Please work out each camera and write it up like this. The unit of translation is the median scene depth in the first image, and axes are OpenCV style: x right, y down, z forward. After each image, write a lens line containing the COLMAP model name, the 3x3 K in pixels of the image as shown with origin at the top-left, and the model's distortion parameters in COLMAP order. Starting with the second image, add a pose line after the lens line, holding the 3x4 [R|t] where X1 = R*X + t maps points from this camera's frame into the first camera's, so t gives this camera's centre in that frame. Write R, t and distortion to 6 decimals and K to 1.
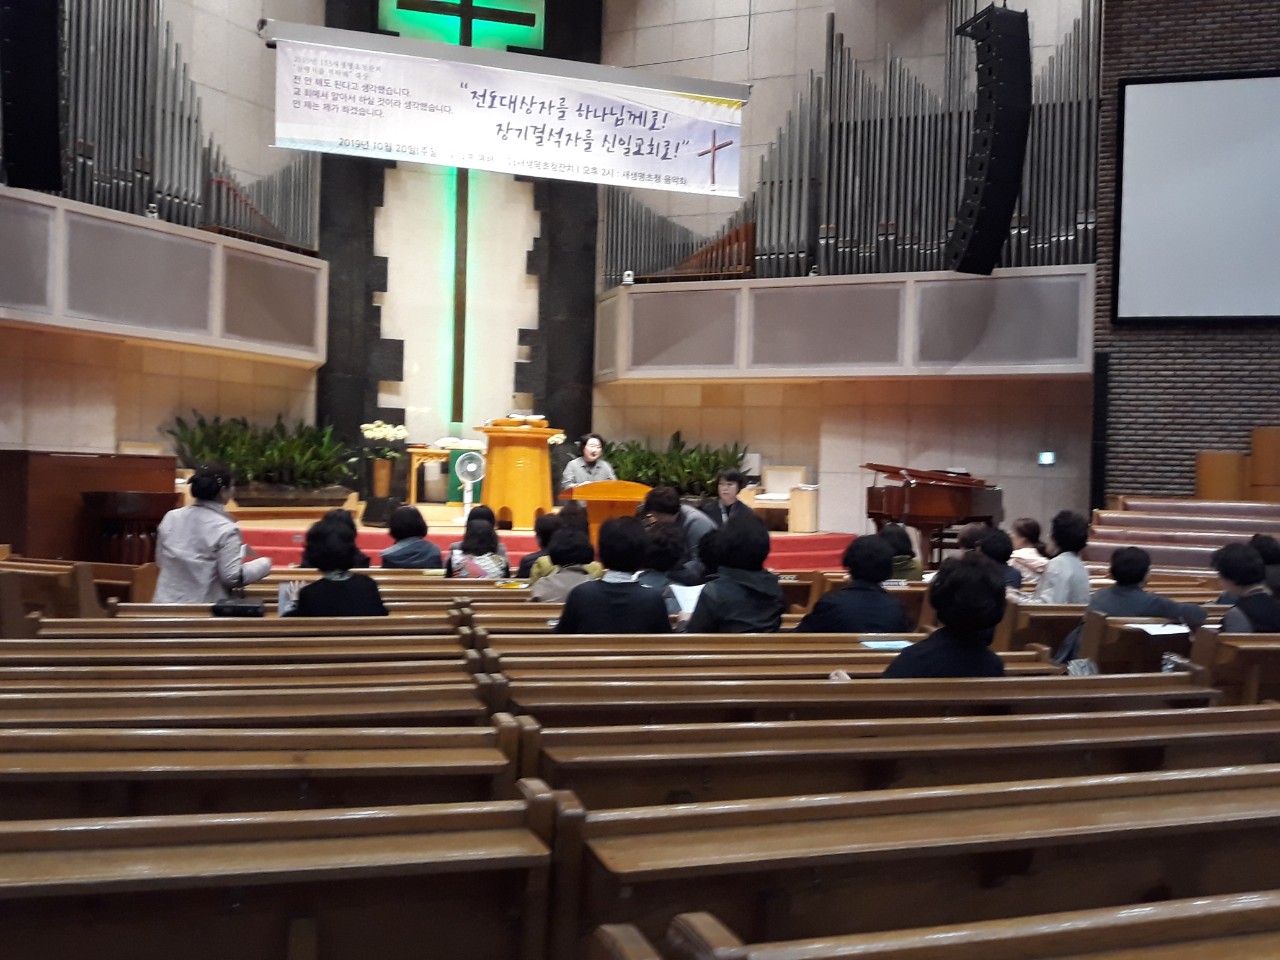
lens RADIAL K [[1429.3, 0, 683.8], [0, 1429.3, 497.6], [0, 0, 1]] dist [0.252580, -0.954594]
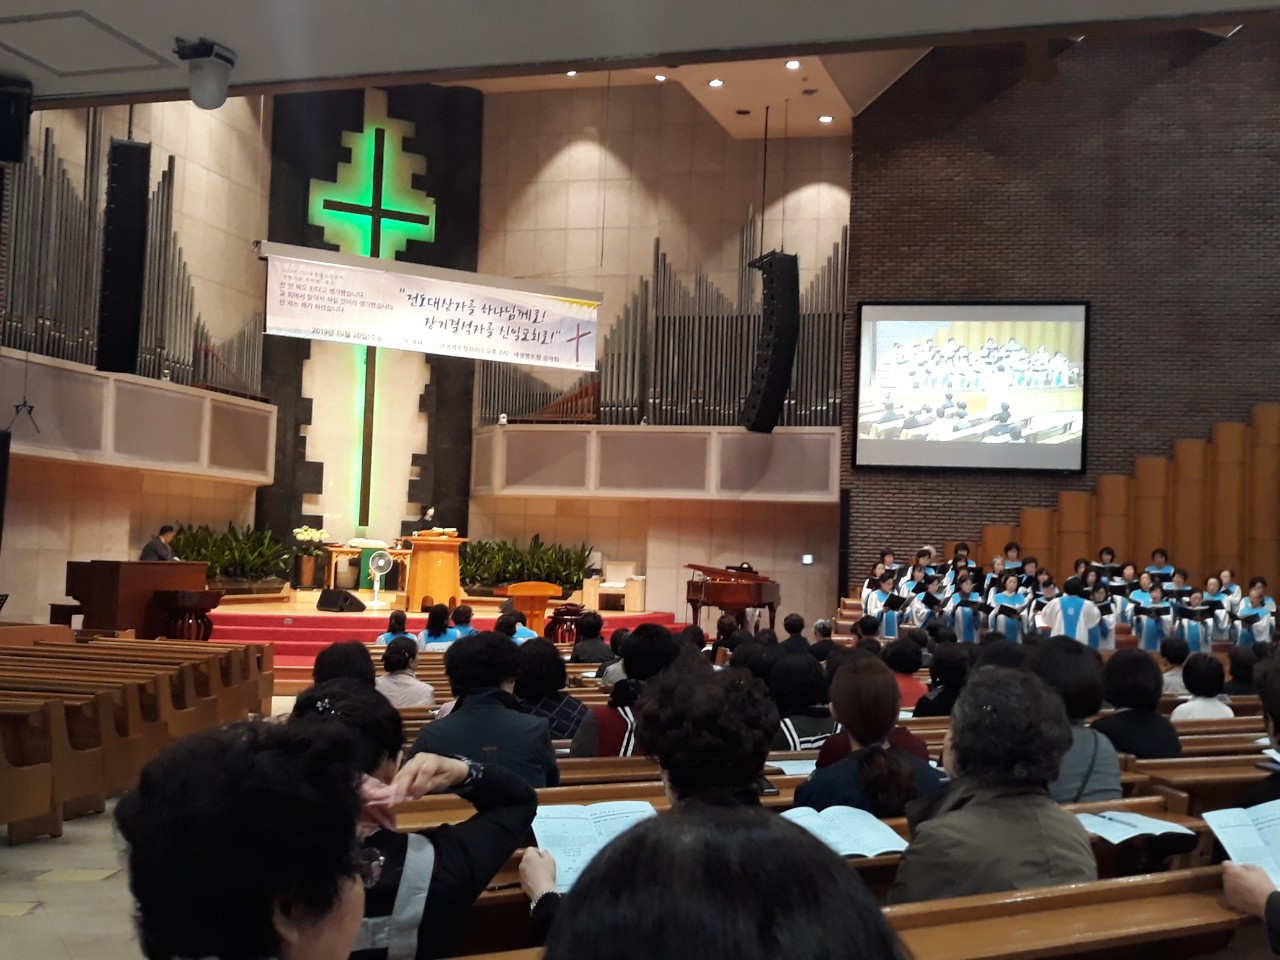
lens RADIAL K [[1429.3, 0, 683.8], [0, 1429.3, 497.6], [0, 0, 1]] dist [0.252580, -0.954594]
pose [[0.983688, 0.013241, 0.179393, -0.118676], [-0.005584, 0.999054, -0.043122, -0.026206], [-0.179794, 0.041417, 0.982832, -0.351534]]
